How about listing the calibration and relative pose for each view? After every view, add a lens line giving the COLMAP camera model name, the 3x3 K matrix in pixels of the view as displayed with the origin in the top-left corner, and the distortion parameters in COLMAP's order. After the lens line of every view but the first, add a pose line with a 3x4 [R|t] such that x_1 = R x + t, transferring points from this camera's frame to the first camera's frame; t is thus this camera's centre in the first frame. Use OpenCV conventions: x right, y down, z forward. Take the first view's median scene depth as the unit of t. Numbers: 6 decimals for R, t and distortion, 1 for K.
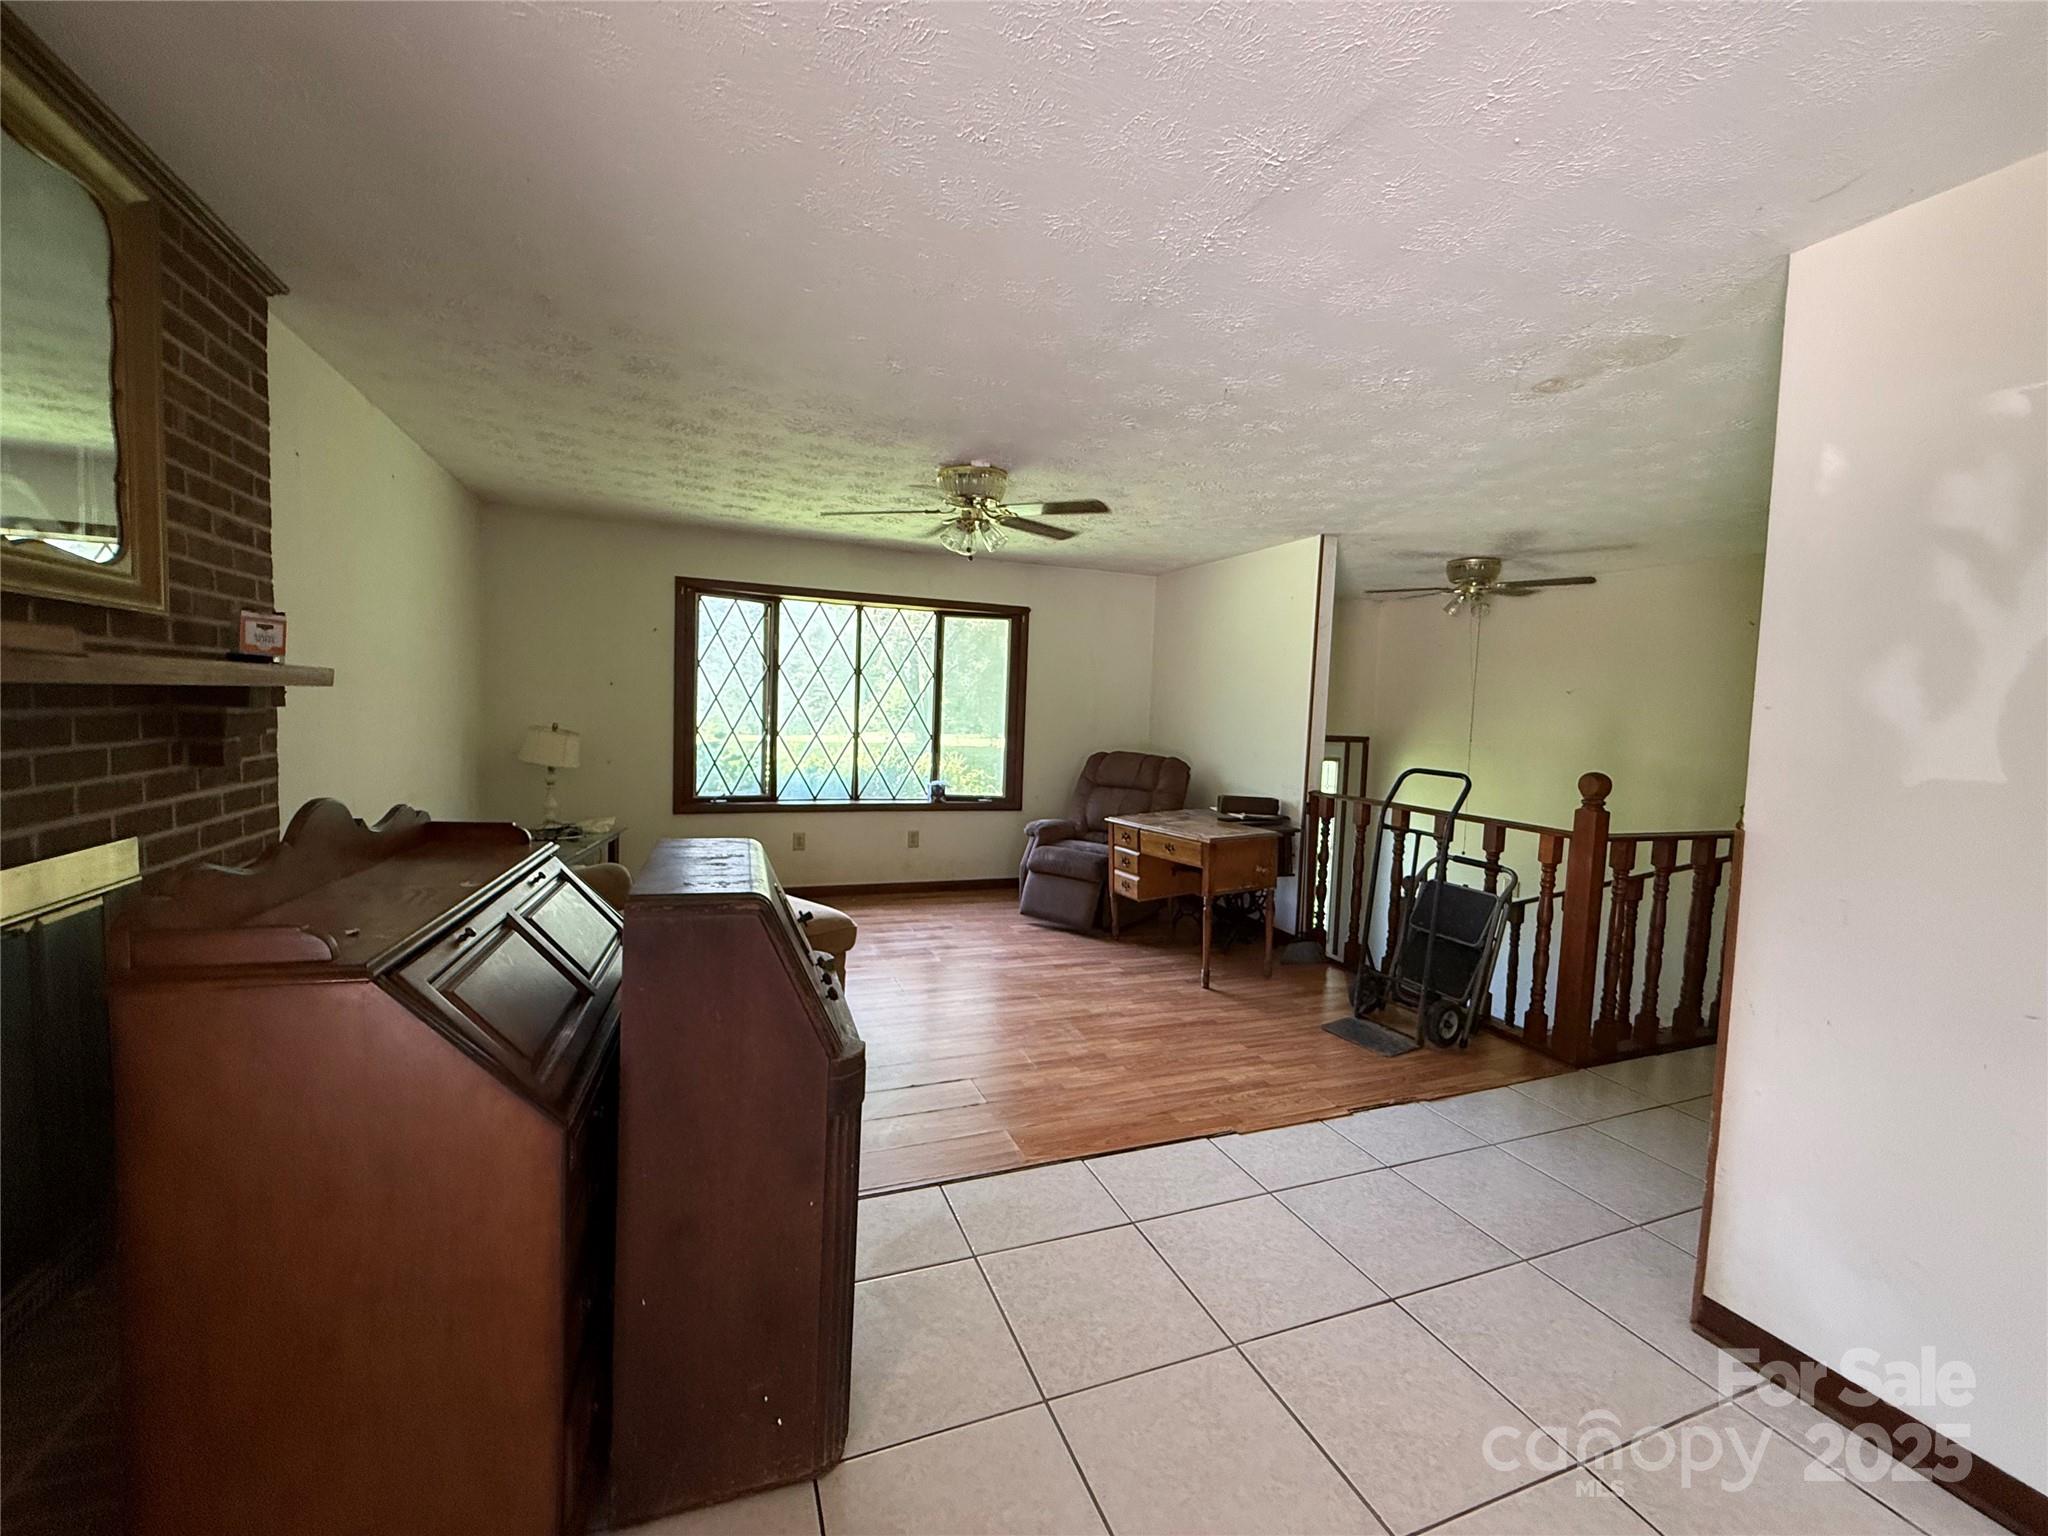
lens RADIAL K [[821.5, 0, 1006.8], [0, 821.5, 776.9], [0, 0, 1]] dist [0.000027, -0.000772]
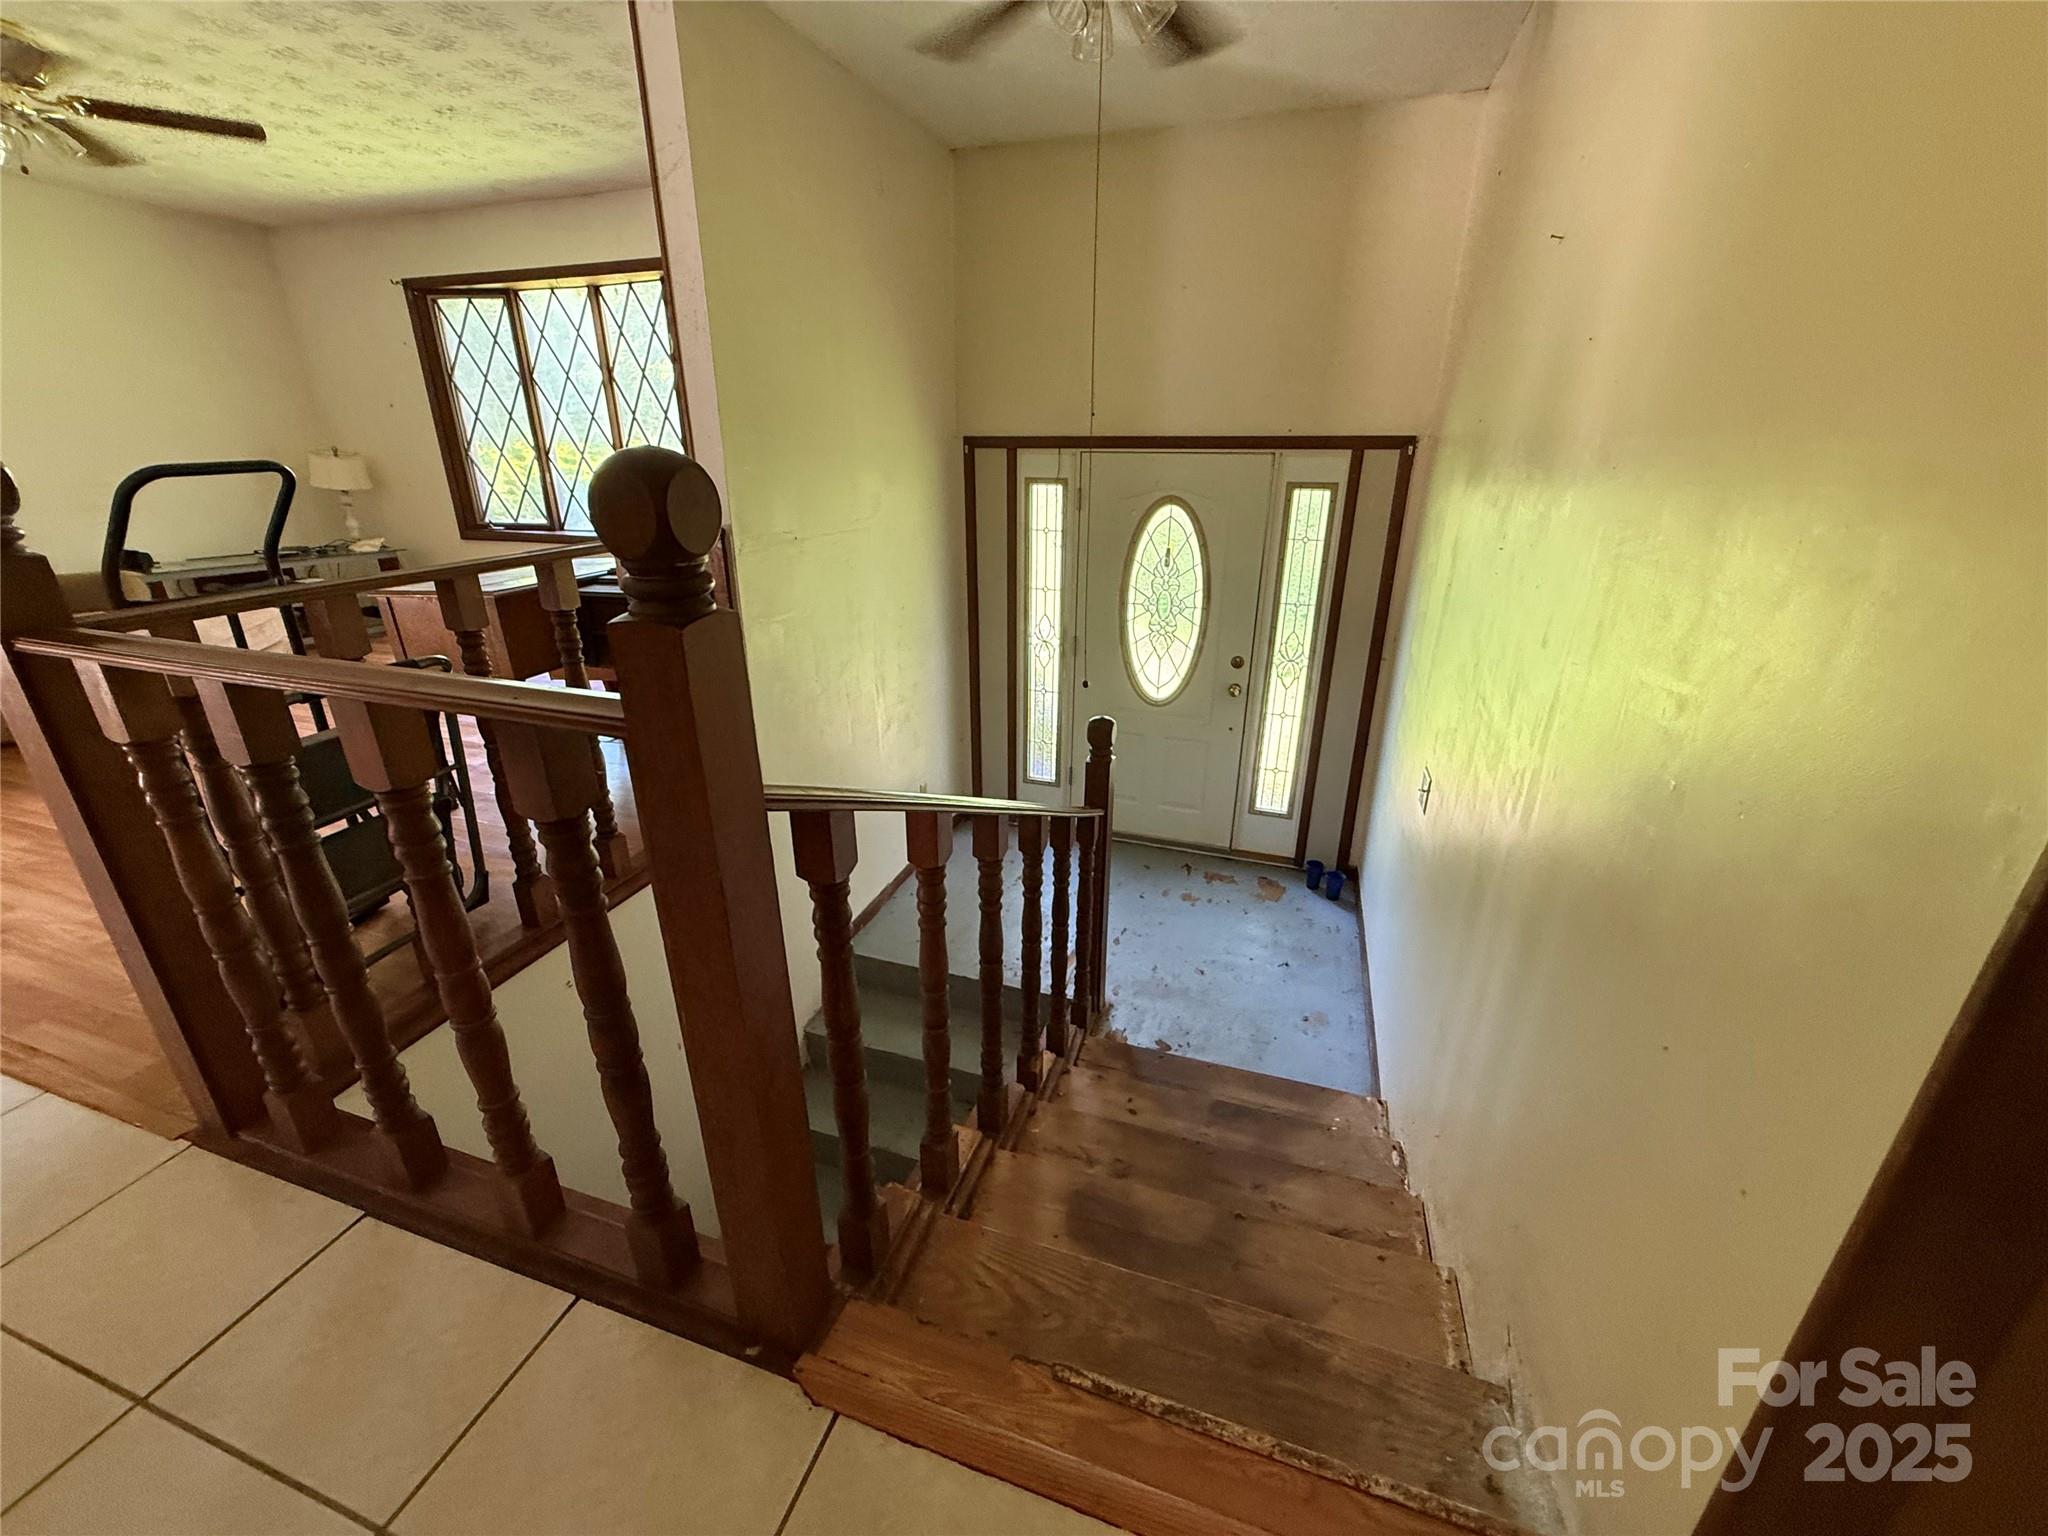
lens RADIAL K [[821.5, 0, 1019.7], [0, 821.5, 762.1], [0, 0, 1]] dist [0.000027, -0.000772]
pose [[0.761273, 0.203403, -0.615704, 0.793201], [-0.023598, 0.957589, 0.287170, 0.000602], [0.648002, -0.204086, 0.733786, 0.617076]]
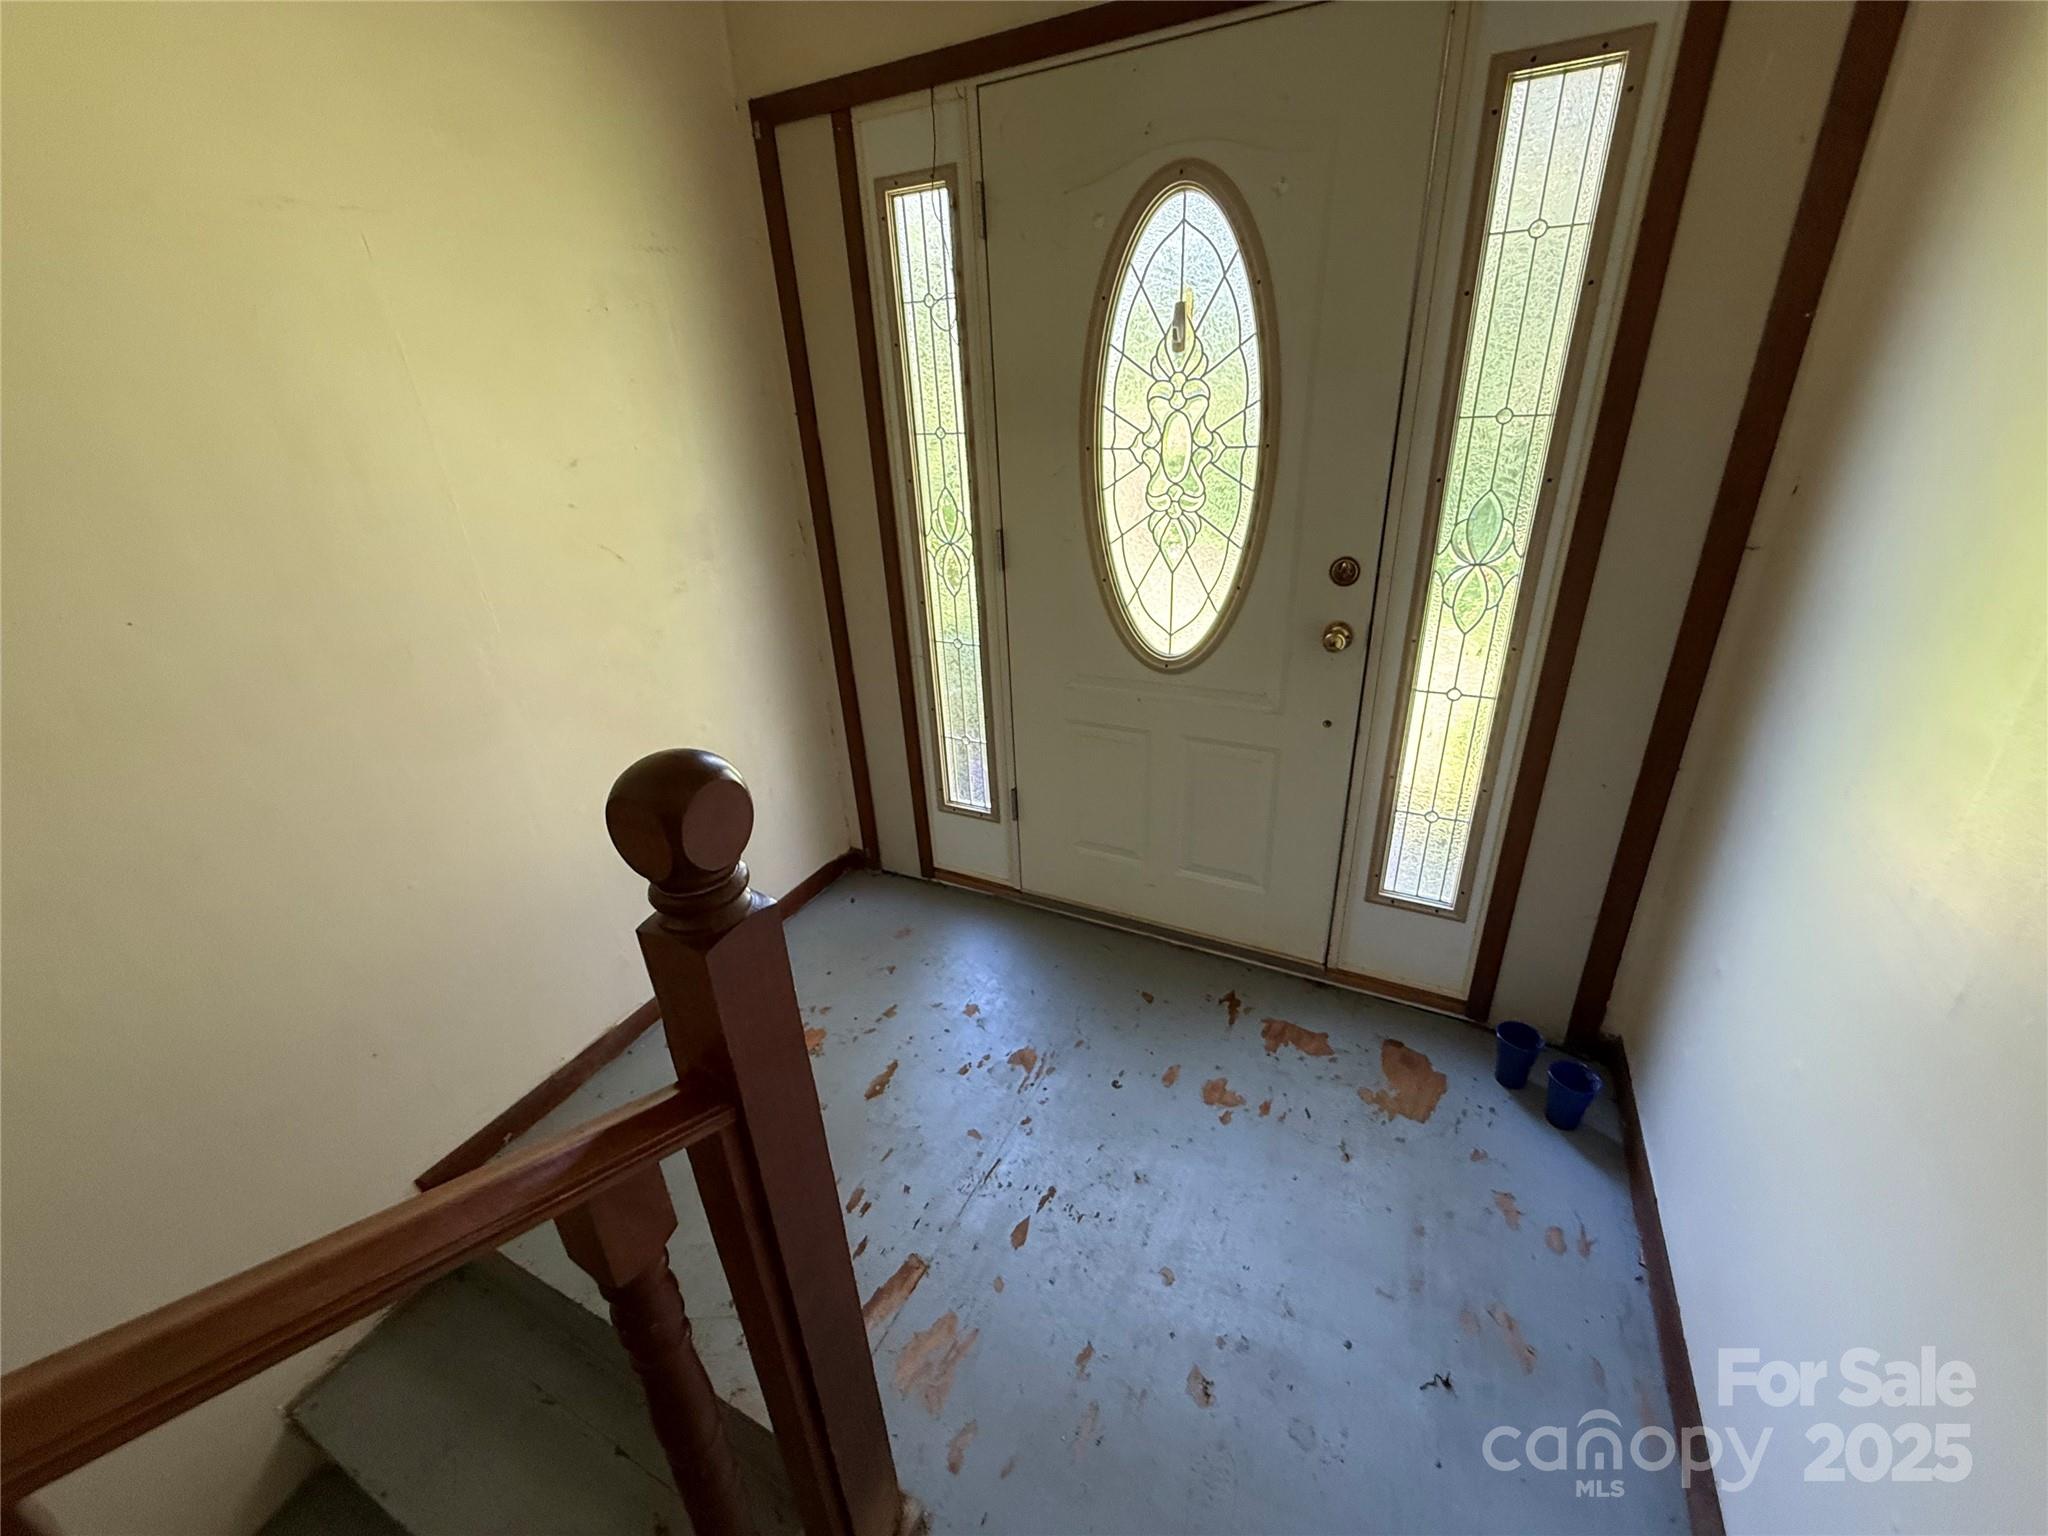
lens RADIAL K [[821.5, 0, 1018.0], [0, 821.5, 761.1], [0, 0, 1]] dist [0.000027, -0.000772]
pose [[0.652280, 0.248712, -0.716012, 0.628176], [0.019114, 0.938937, 0.343559, 0.081619], [0.757737, -0.237782, 0.607696, 1.008414]]
